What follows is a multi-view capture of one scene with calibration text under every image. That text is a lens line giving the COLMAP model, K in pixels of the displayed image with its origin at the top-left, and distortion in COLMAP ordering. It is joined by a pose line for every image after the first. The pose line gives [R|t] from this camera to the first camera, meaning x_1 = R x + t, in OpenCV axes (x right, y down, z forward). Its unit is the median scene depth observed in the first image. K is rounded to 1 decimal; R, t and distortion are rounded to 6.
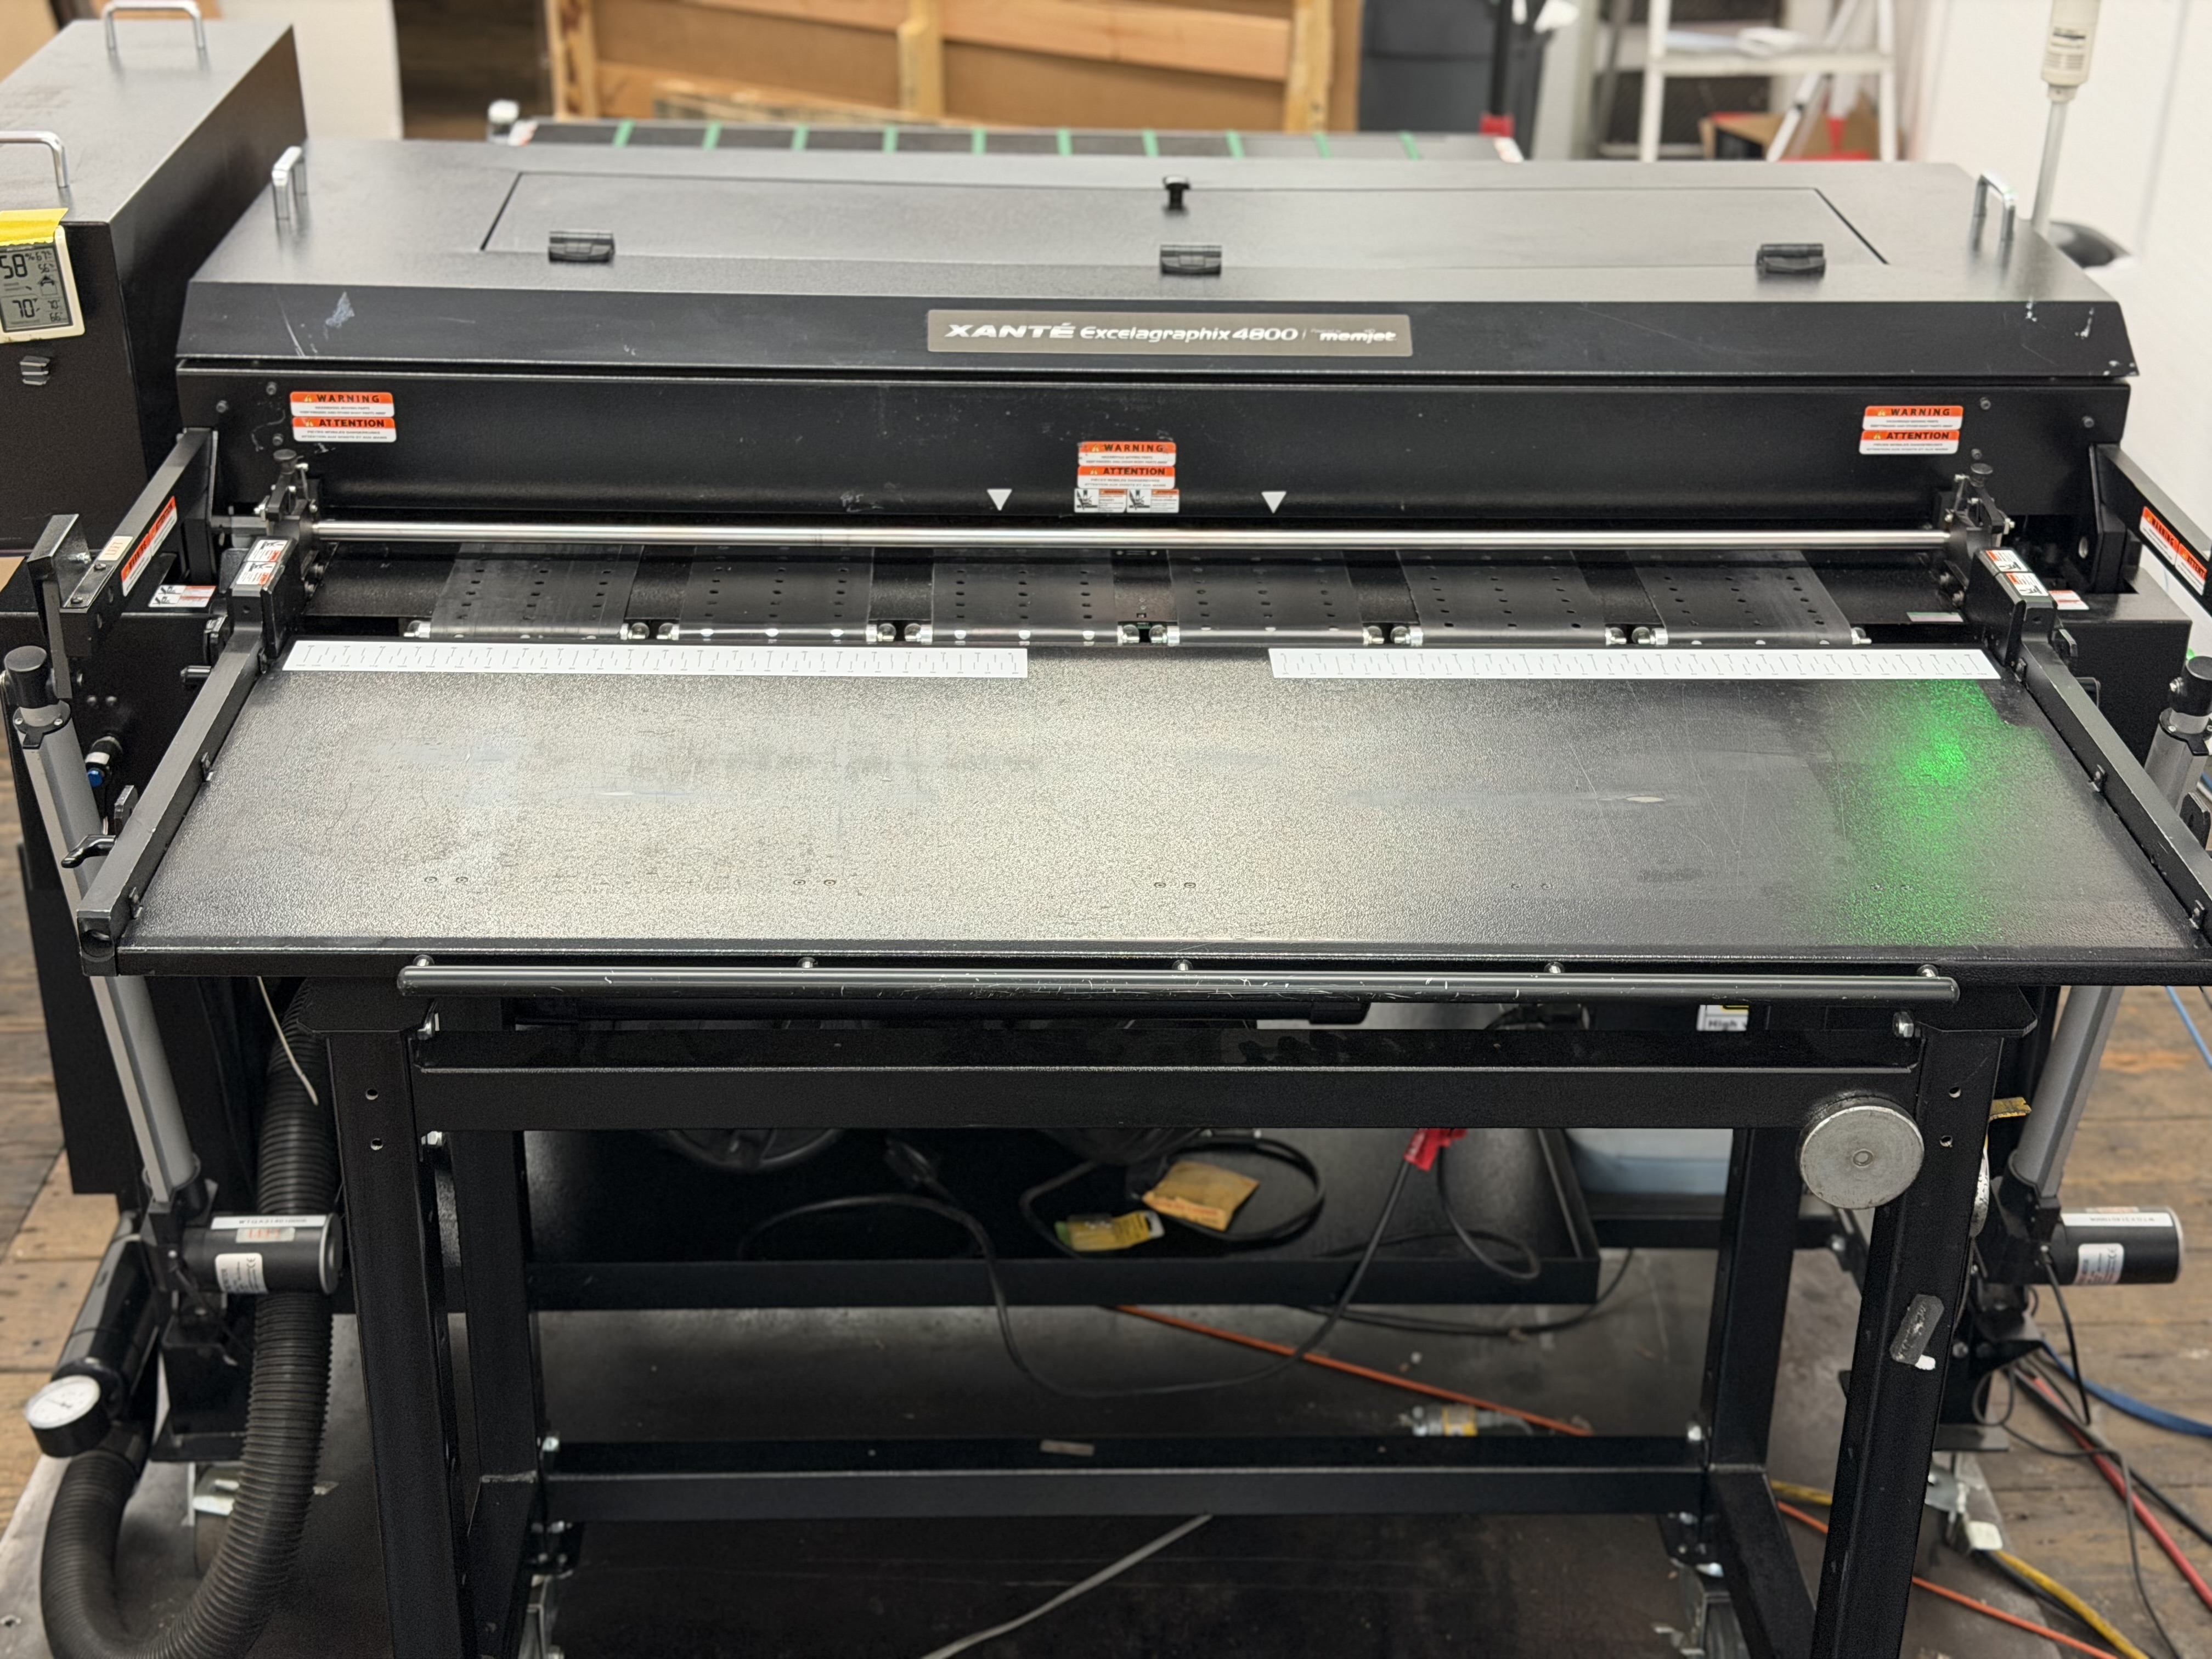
lens RADIAL K [[3022.9, 0, 1106.0], [0, 3022.9, 829.5], [0, 0, 1]] dist [0.139499, -0.133987]
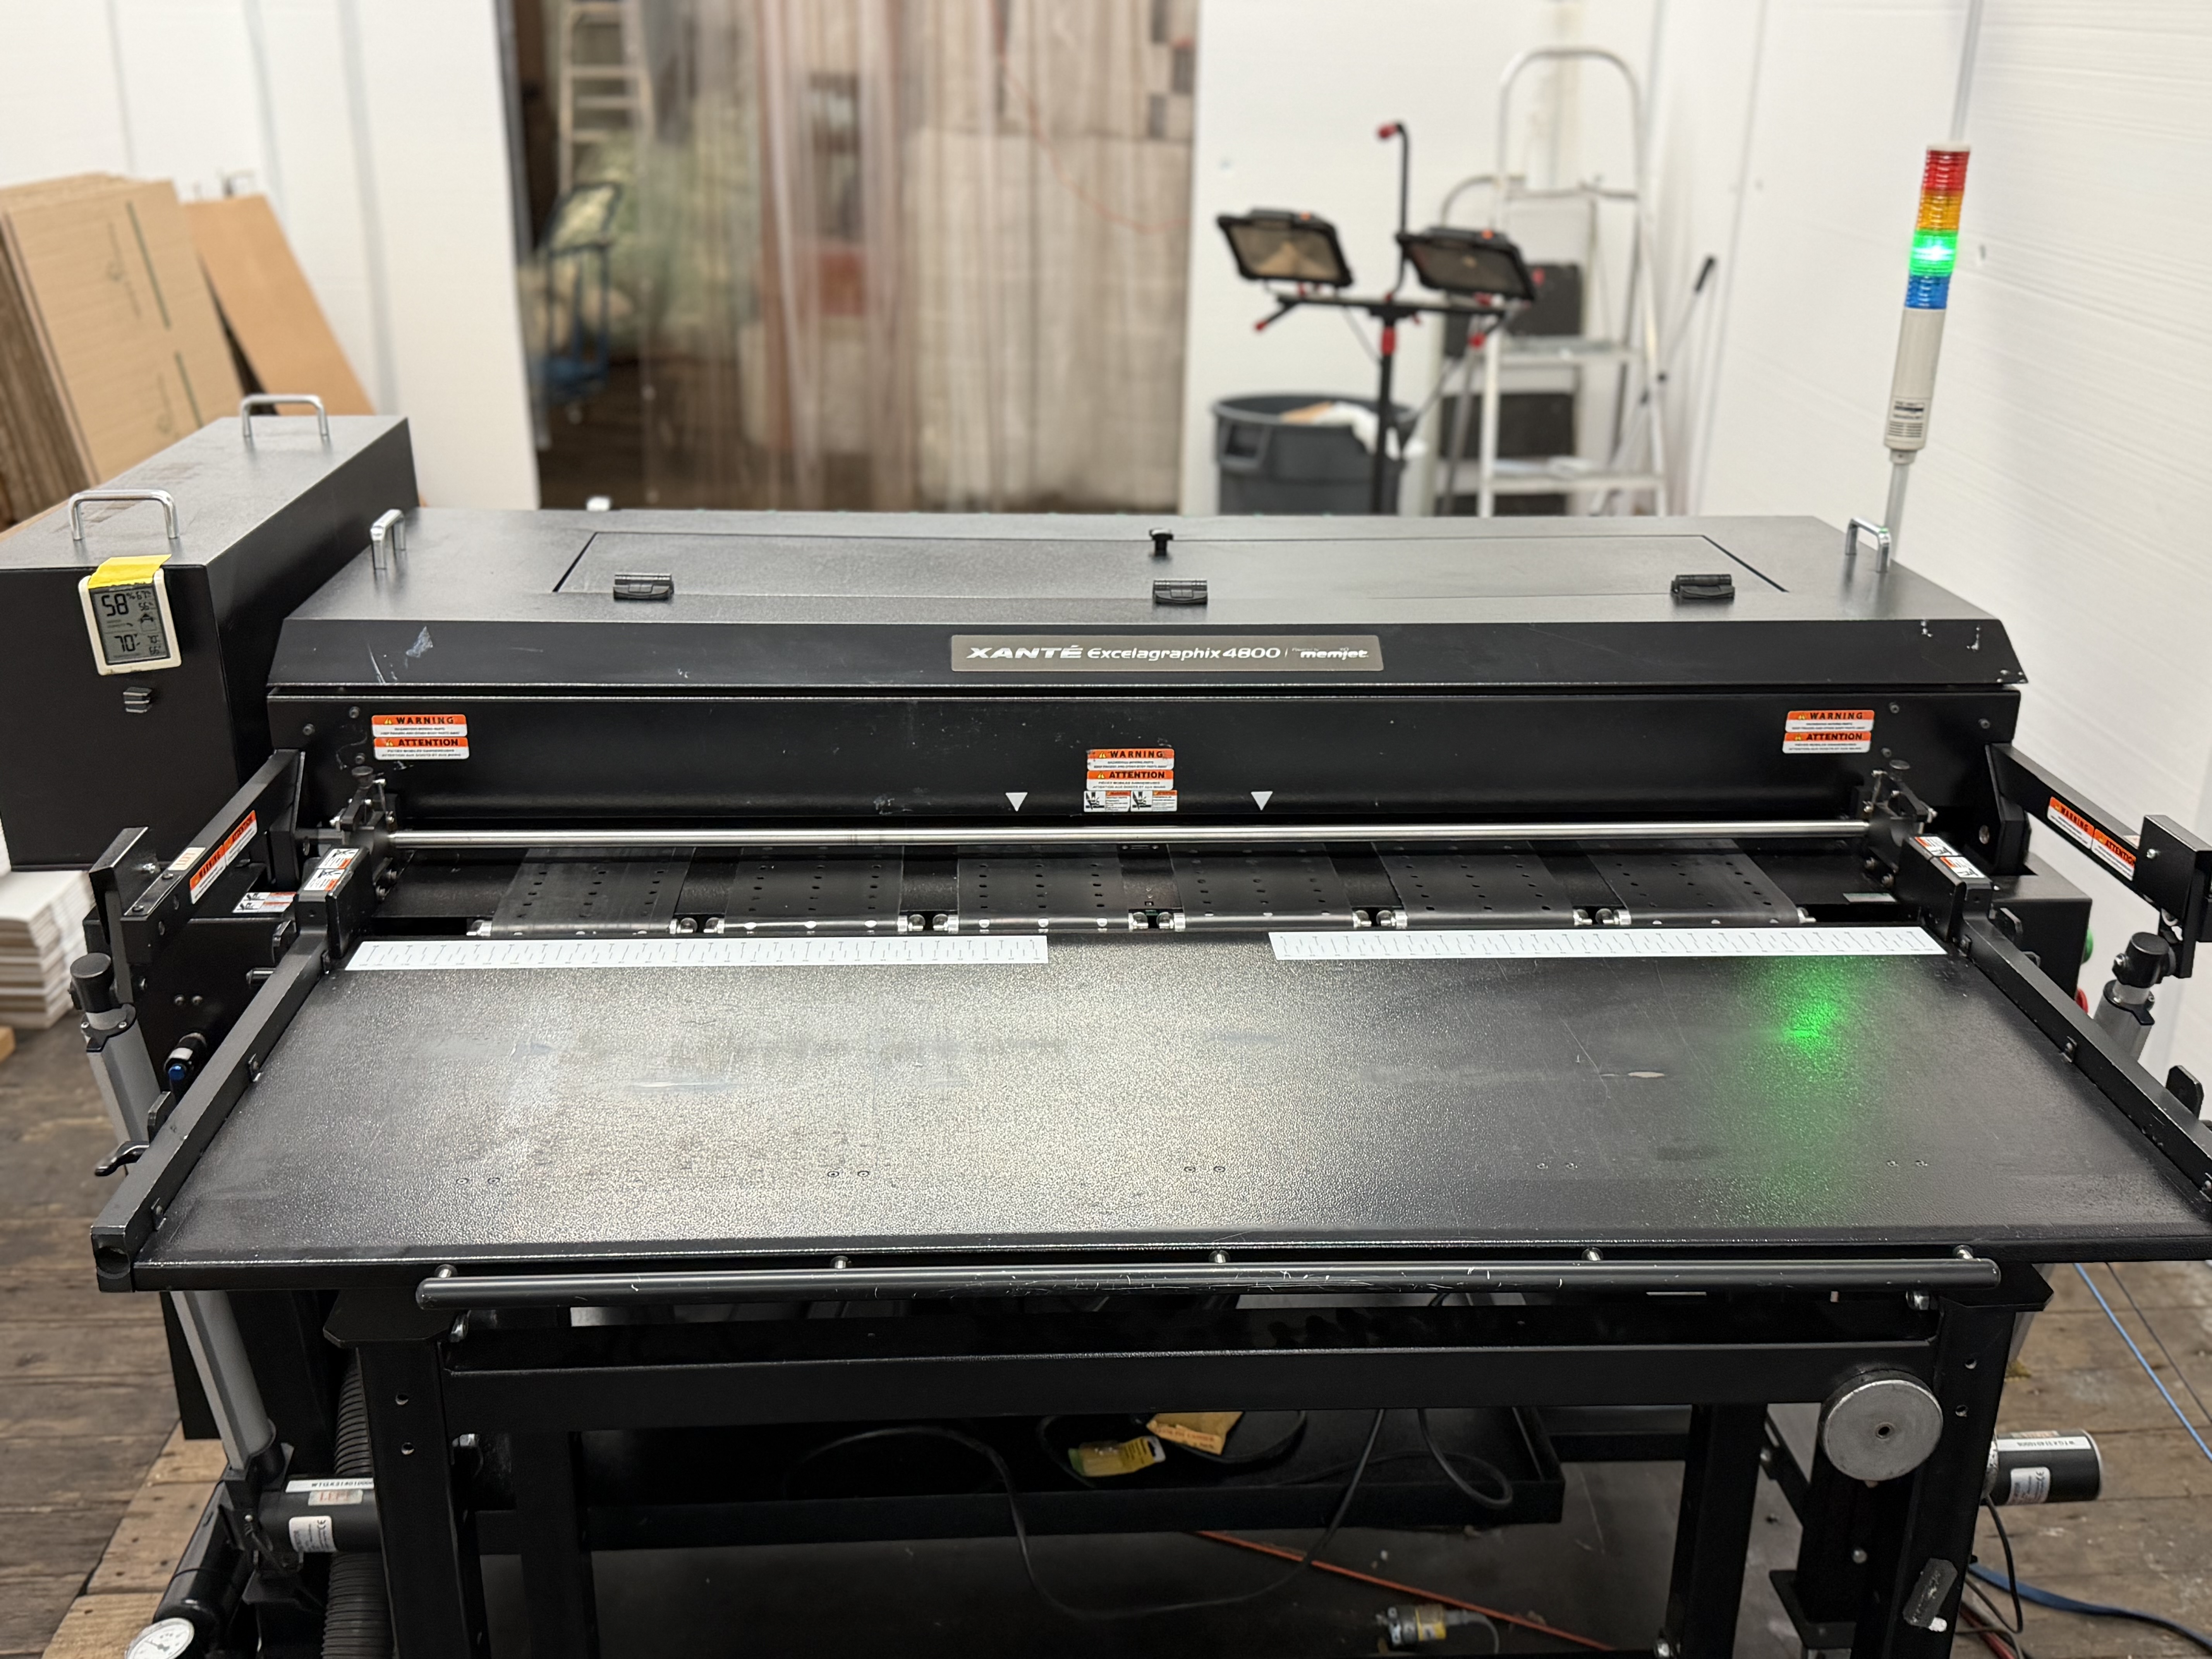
lens RADIAL K [[2086.4, 0, 1106.0], [0, 2086.4, 829.5], [0, 0, 1]] dist [0.146641, -0.282470]
pose [[0.999622, -0.013648, 0.023871, -0.021083], [0.016060, 0.994454, -0.103935, -0.018650], [-0.022320, 0.104279, 0.994298, 0.239635]]
